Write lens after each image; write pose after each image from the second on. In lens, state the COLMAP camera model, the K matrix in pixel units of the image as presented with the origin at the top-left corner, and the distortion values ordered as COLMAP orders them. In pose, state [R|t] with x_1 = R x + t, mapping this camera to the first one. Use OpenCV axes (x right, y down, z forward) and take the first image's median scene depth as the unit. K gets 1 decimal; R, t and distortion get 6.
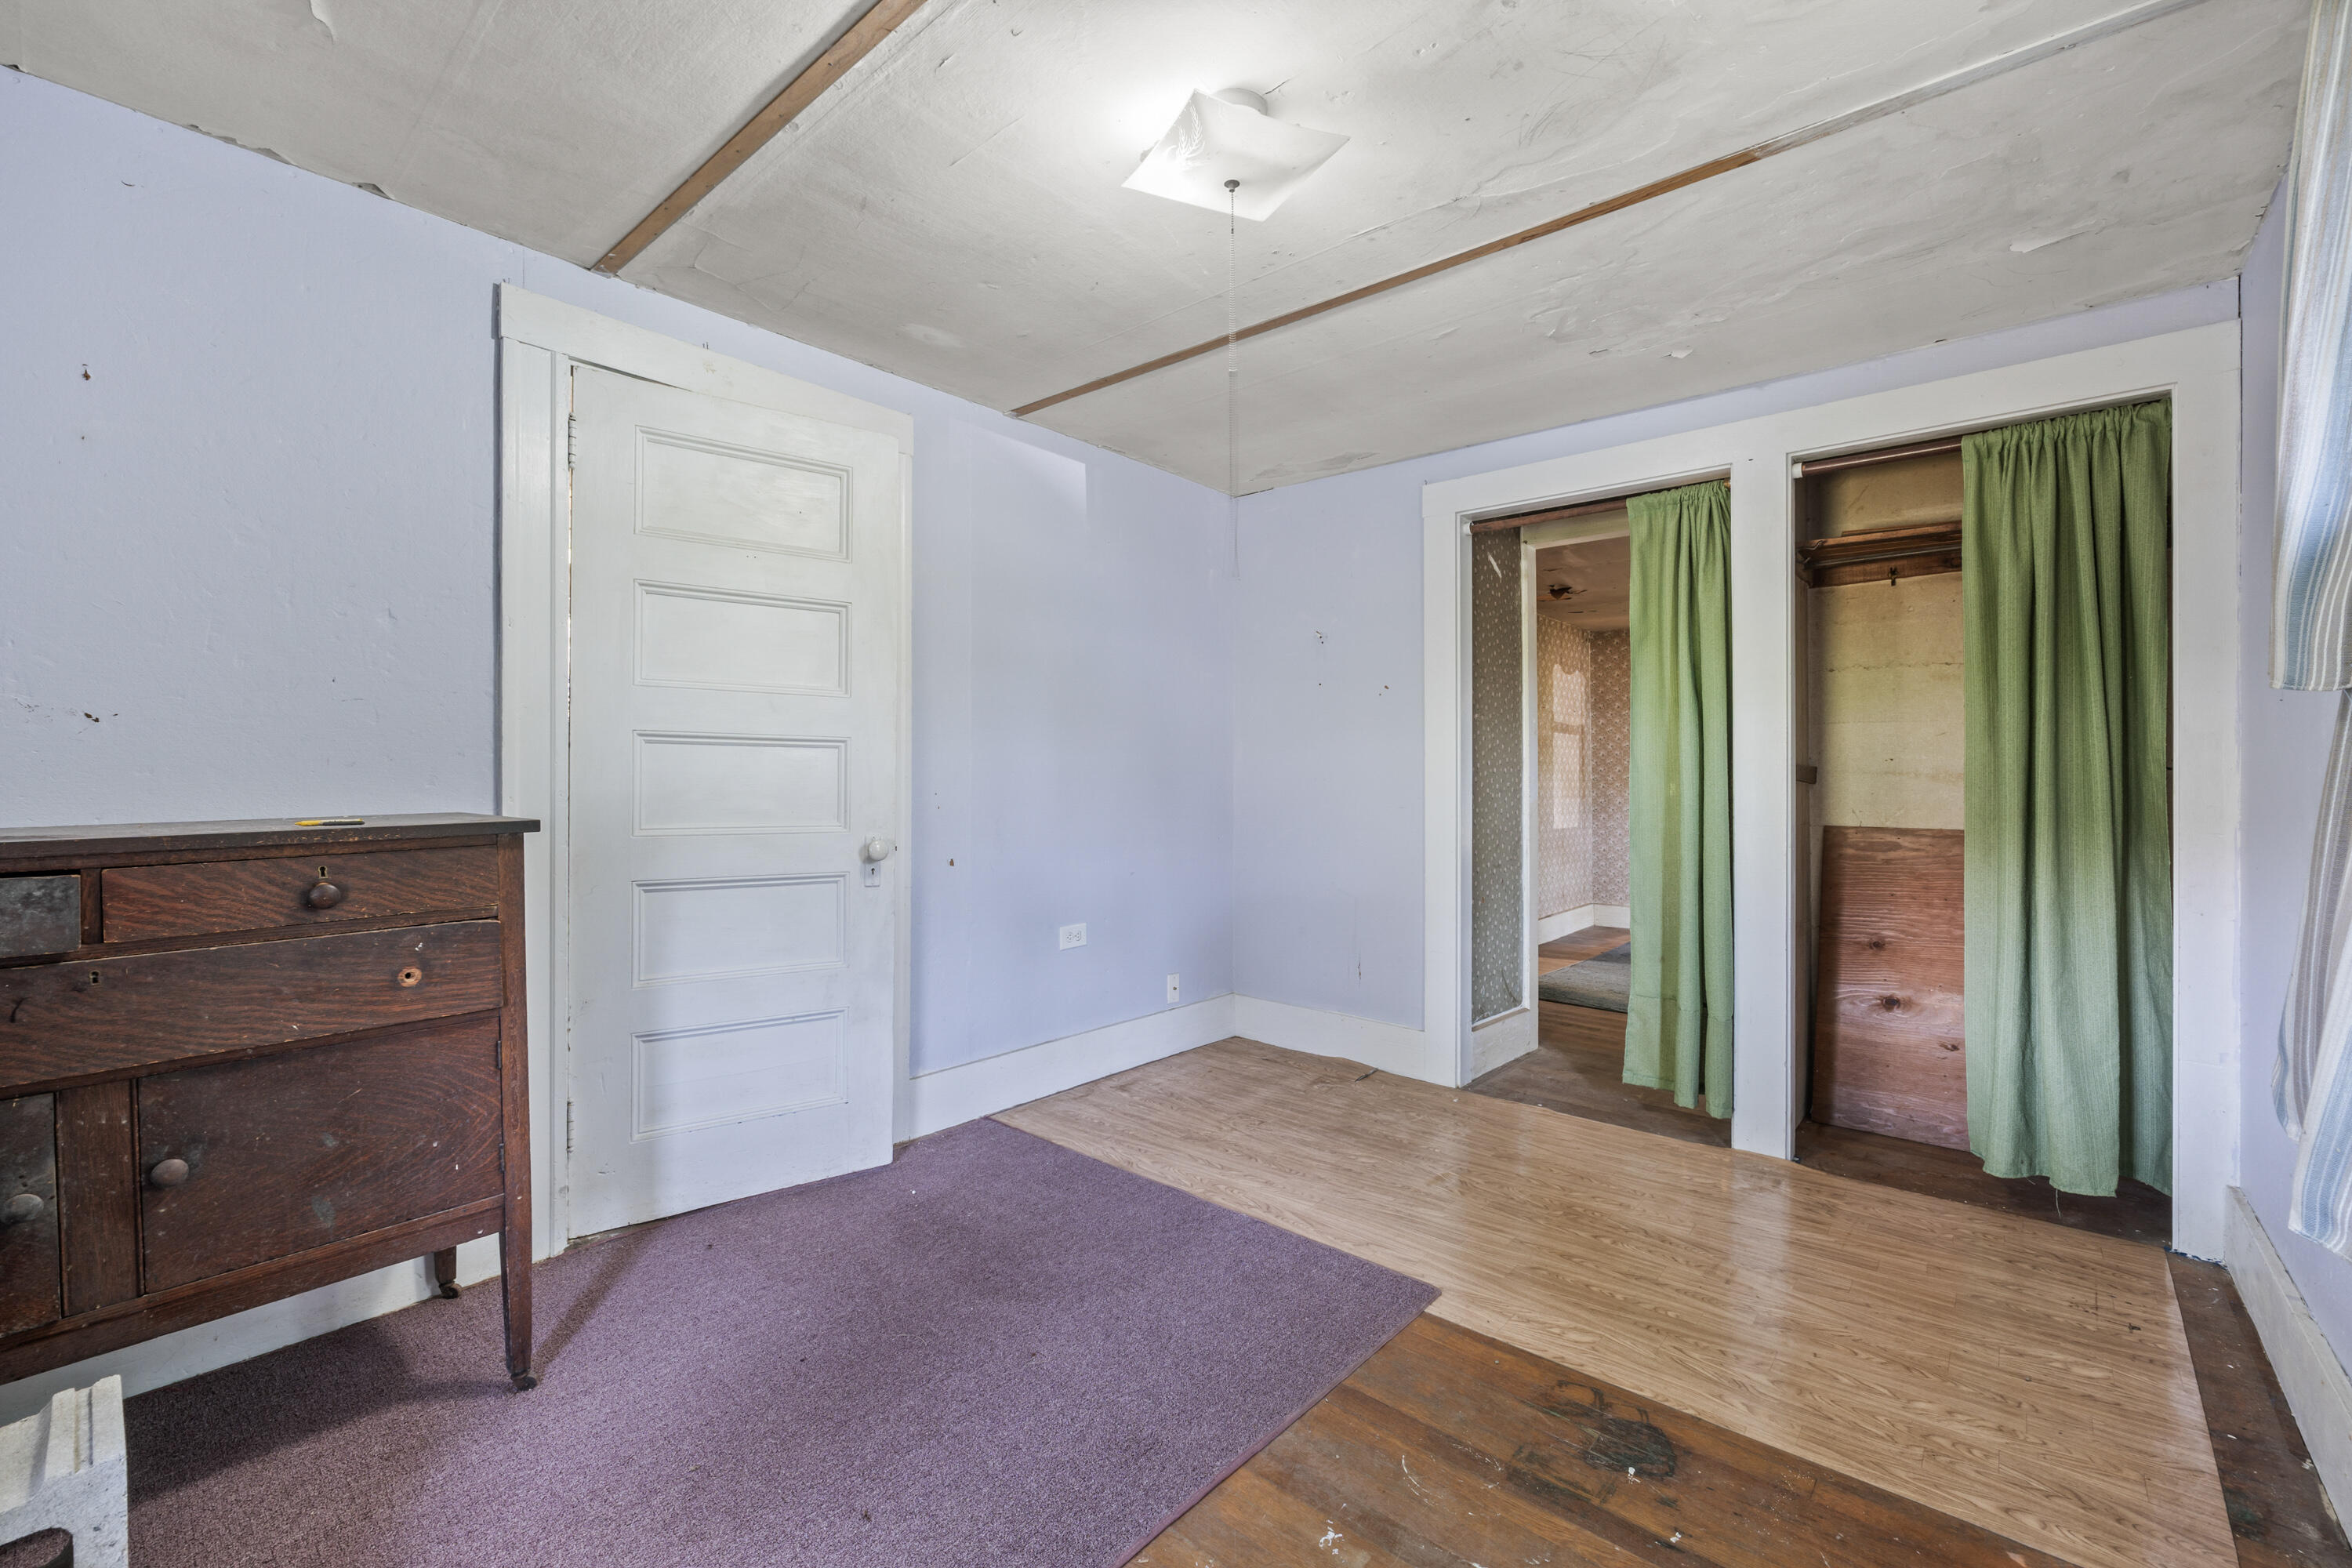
lens RADIAL K [[993.9, 0, 1175.6], [0, 993.9, 777.6], [0, 0, 1]] dist [-0.007353, -0.000393]
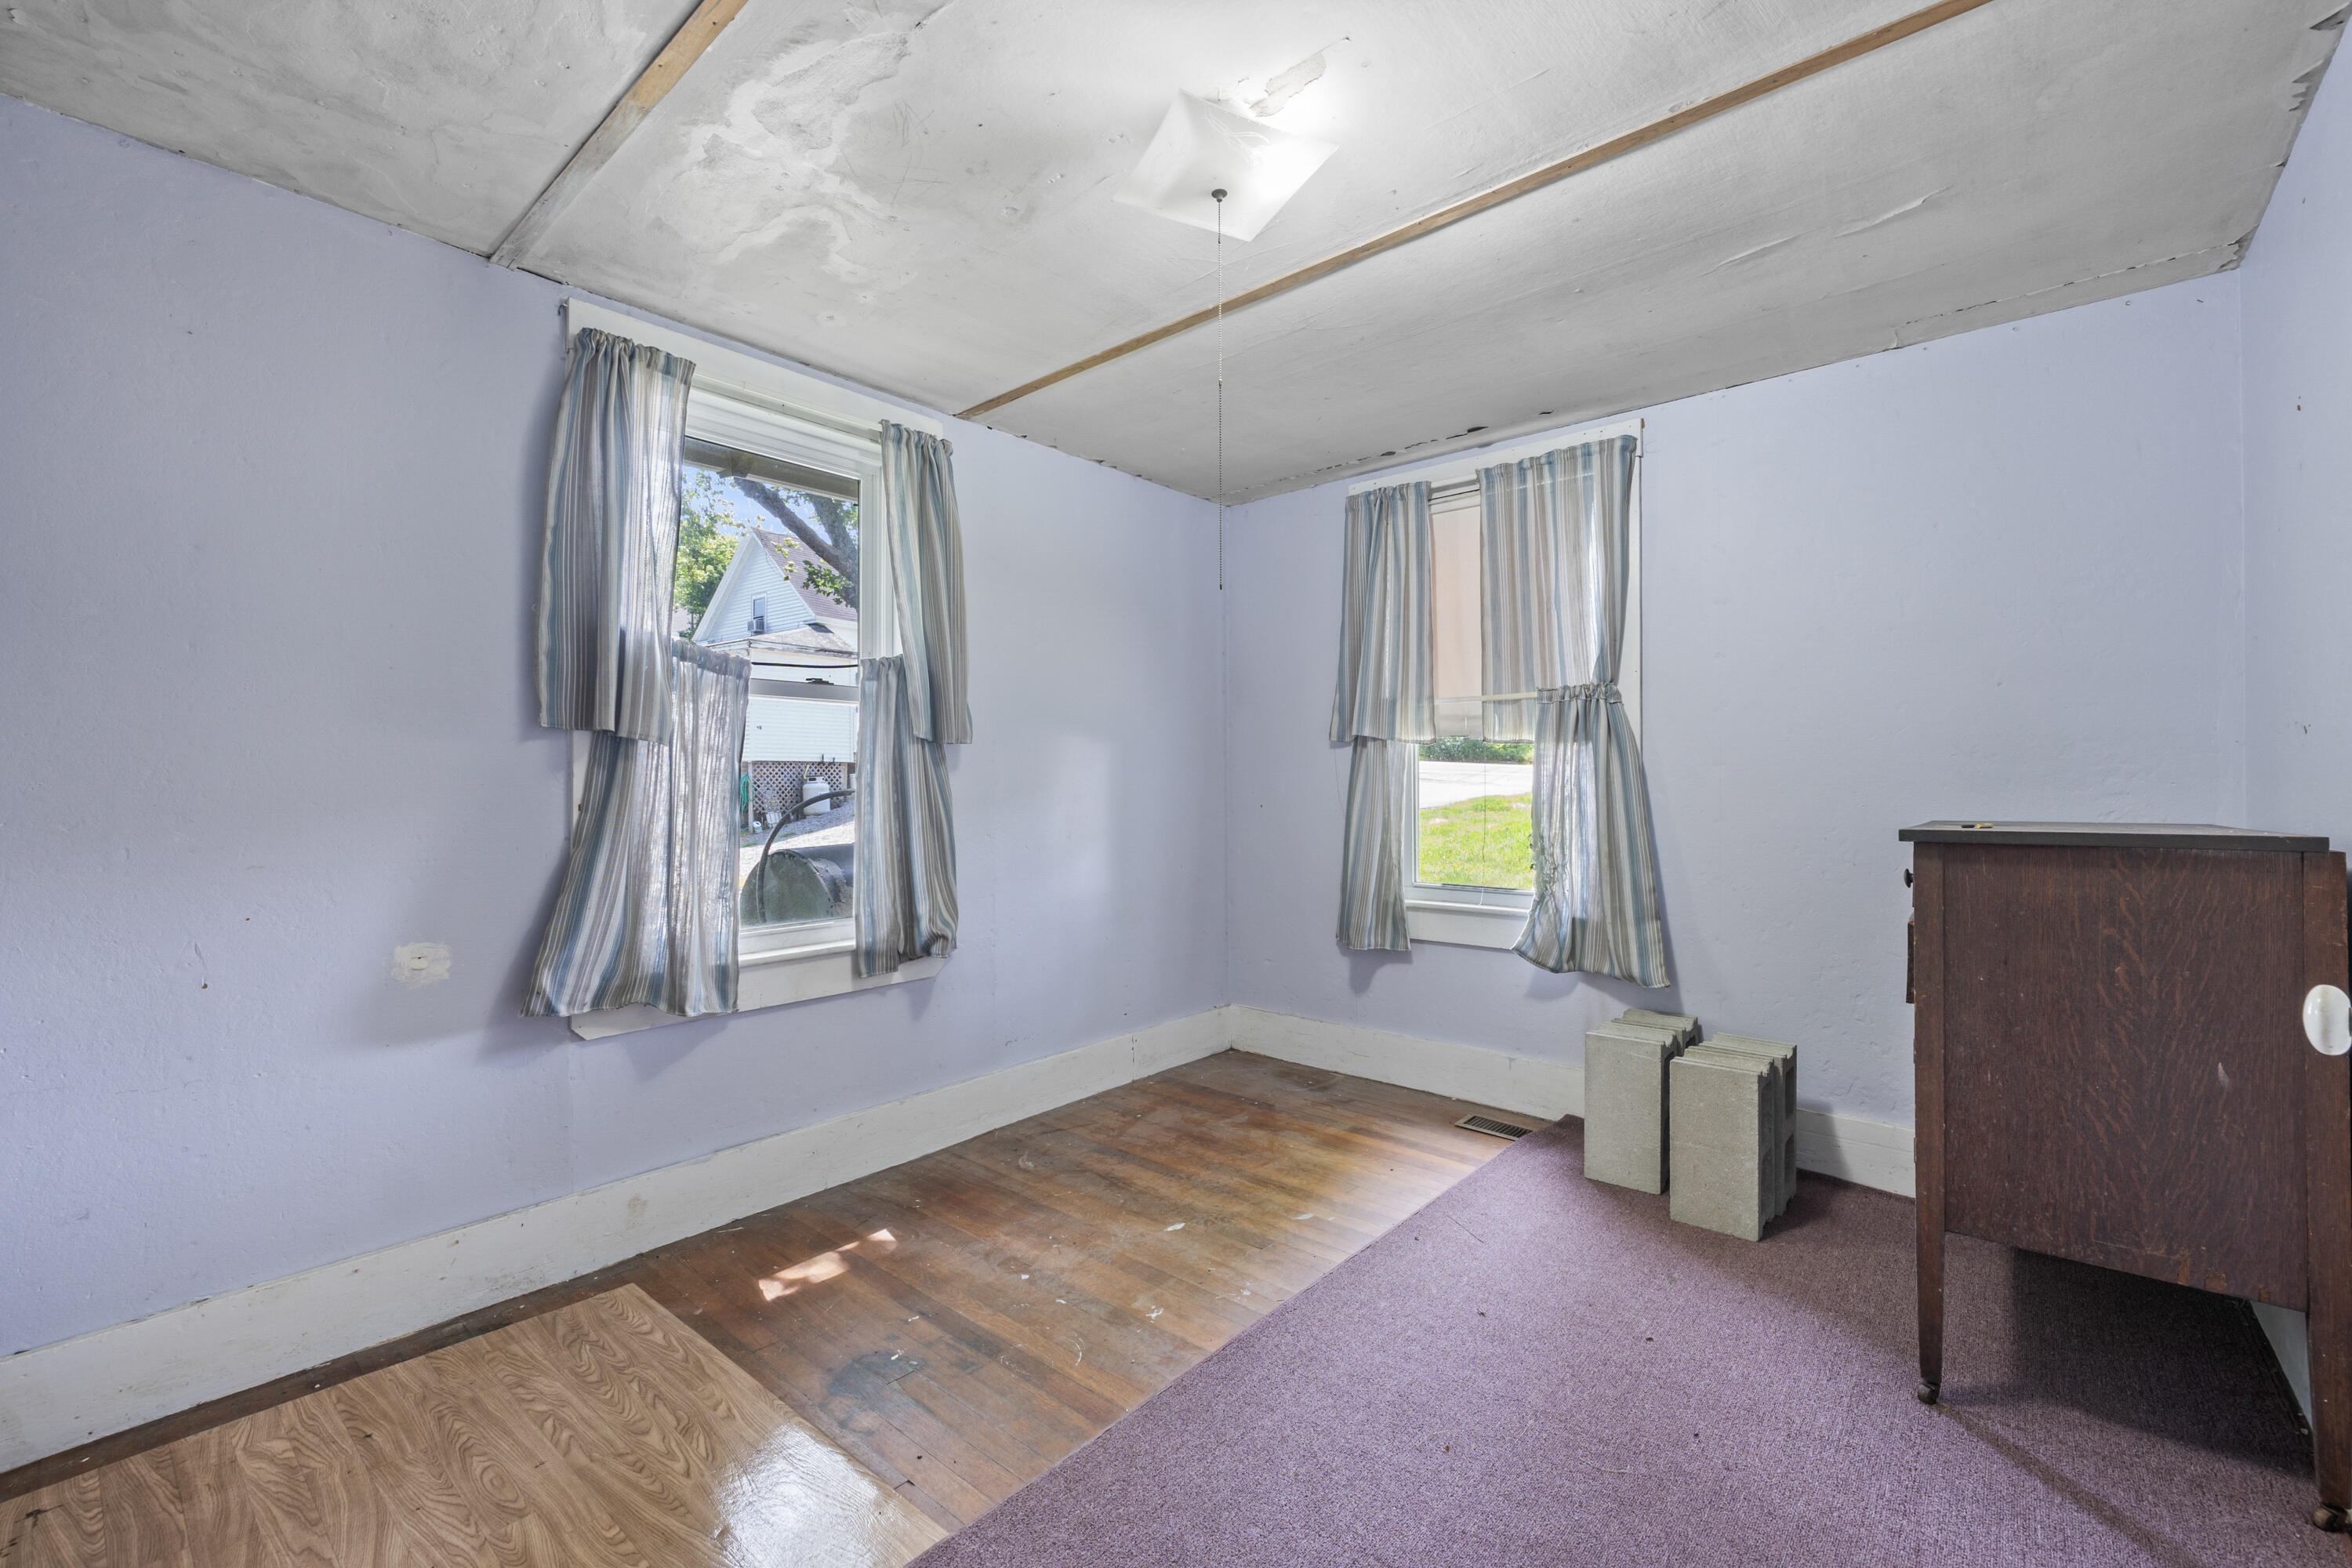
lens RADIAL K [[993.9, 0, 1166.2], [0, 993.9, 778.1], [0, 0, 1]] dist [-0.007353, -0.000393]
pose [[-0.999995, 0.003244, -0.000193, 0.117819], [0.003246, 0.999890, -0.014488, 0.005766], [0.000145, -0.014489, -0.999895, 2.111083]]
